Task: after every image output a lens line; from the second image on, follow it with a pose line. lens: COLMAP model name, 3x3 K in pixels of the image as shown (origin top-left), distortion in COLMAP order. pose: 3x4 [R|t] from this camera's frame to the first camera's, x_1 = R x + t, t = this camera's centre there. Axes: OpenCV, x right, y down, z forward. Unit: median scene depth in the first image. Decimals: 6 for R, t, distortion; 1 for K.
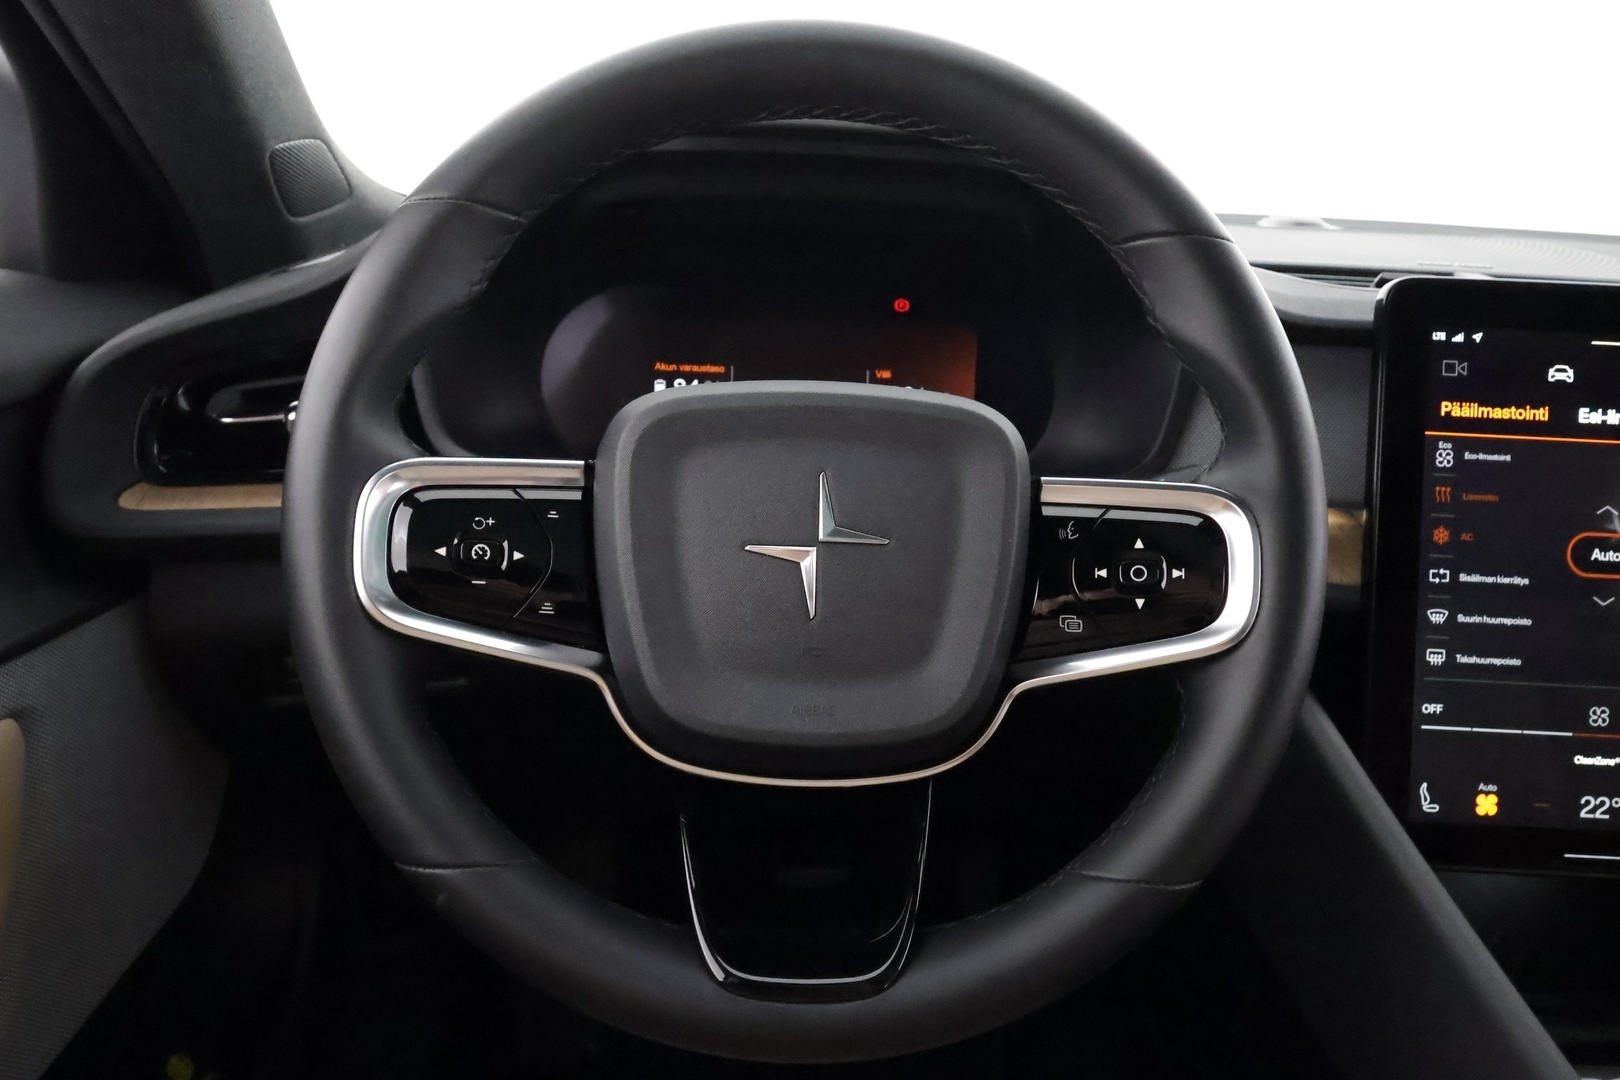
lens RADIAL K [[1142.4, 0, 817.8], [0, 1142.4, 538.2], [0, 0, 1]] dist [-0.009697, 0.004254]
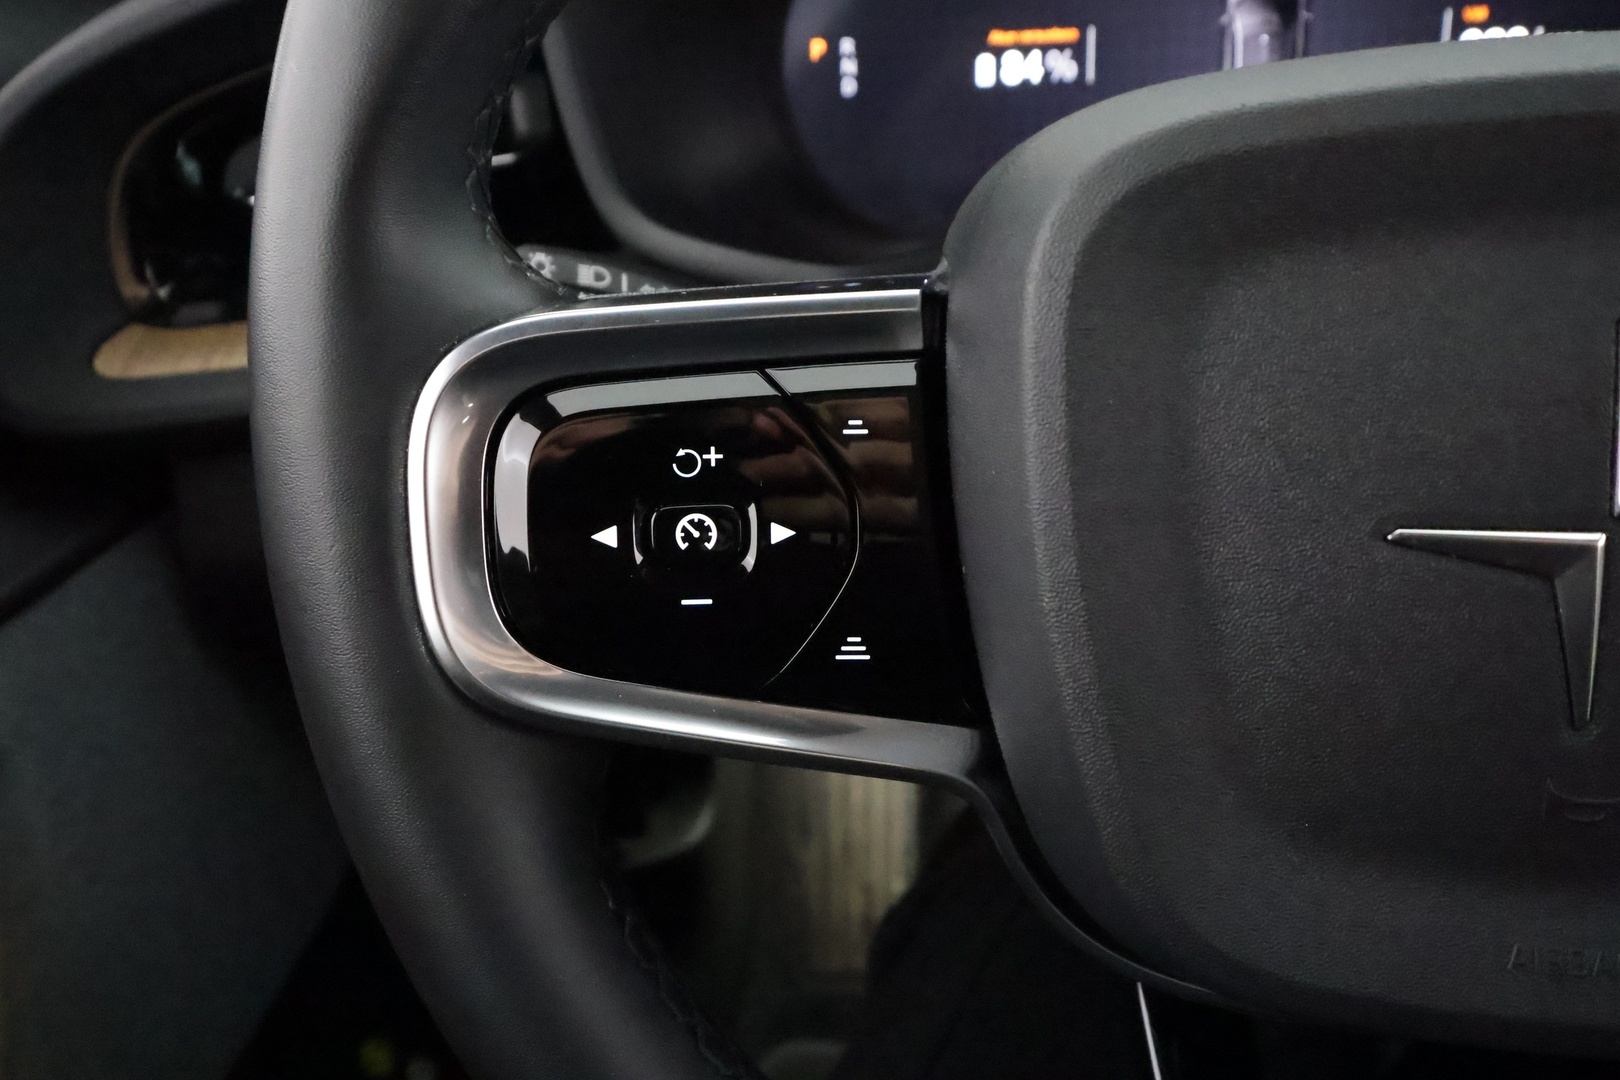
lens RADIAL K [[1324.5, 0, 821.1], [0, 1324.5, 549.6], [0, 0, 1]] dist [0.000459, 0.004860]
pose [[0.976509, -0.003504, -0.215447, -0.110289], [0.050751, 0.975479, 0.214160, -0.064859], [0.209413, -0.220064, 0.952742, 0.413769]]
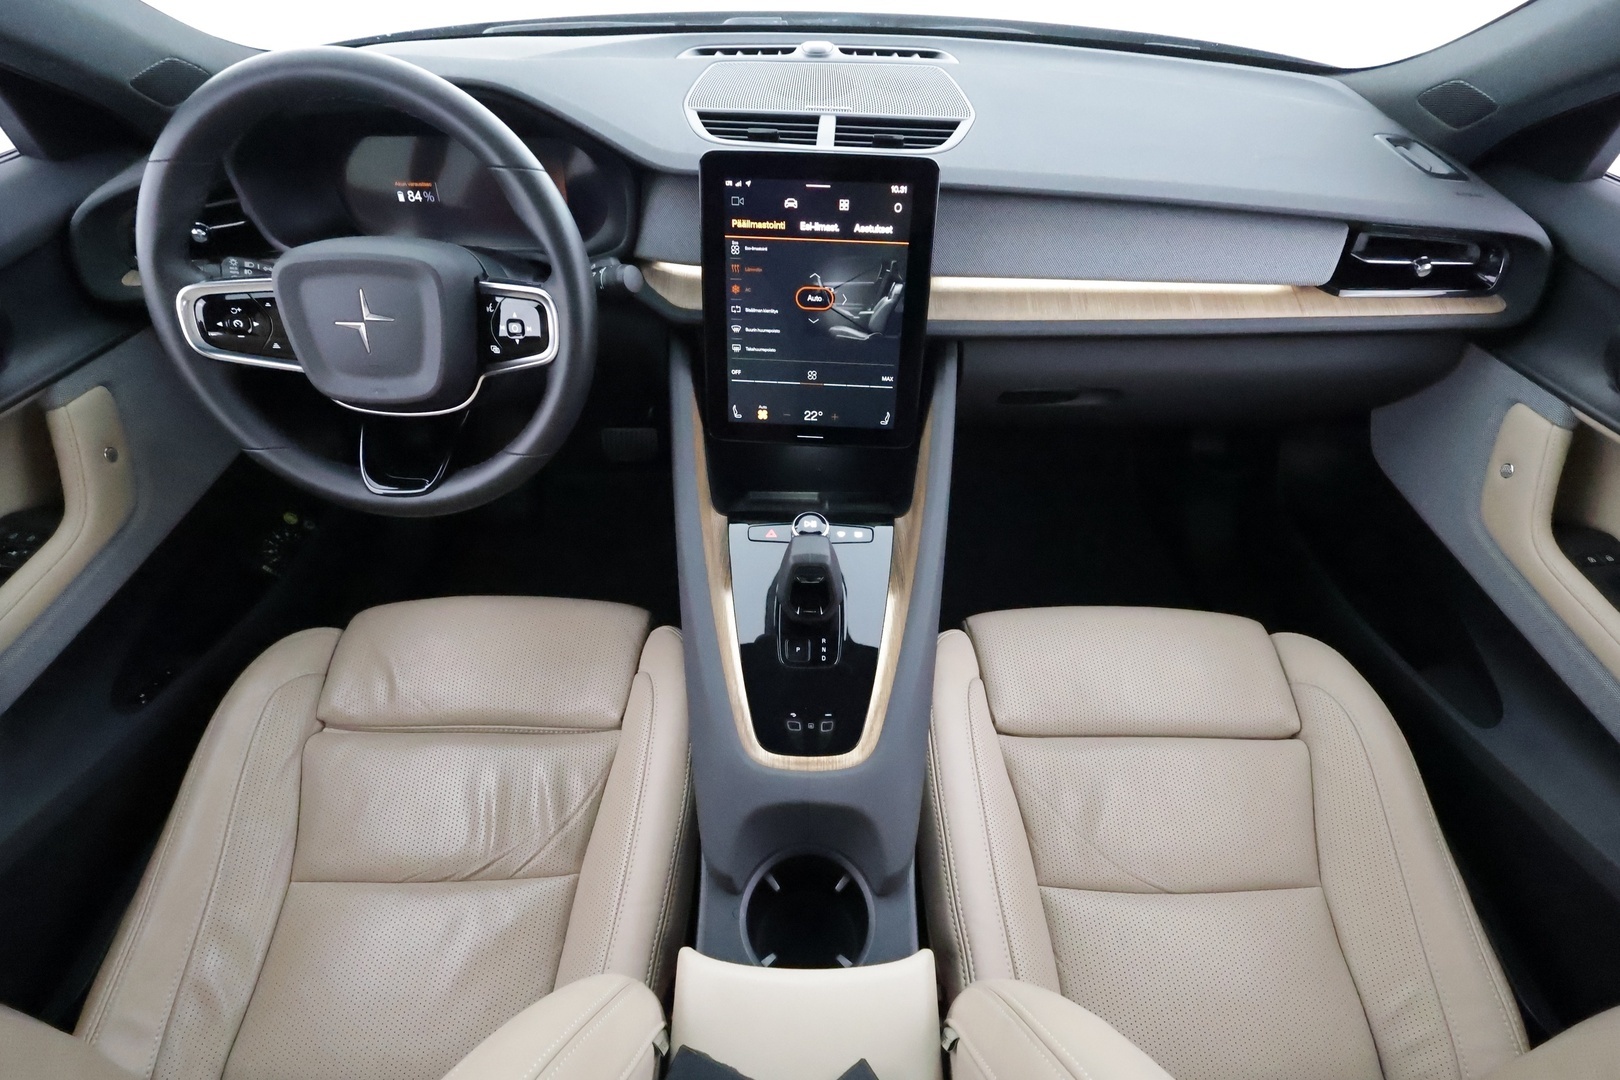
lens RADIAL K [[762.4, 0, 824.8], [0, 762.4, 539.1], [0, 0, 1]] dist [0.000524, 0.000132]
pose [[0.998664, 0.005356, -0.051404, 0.785921], [0.017880, 0.897392, 0.440871, -0.204681], [0.048491, -0.441201, 0.896097, -0.444566]]
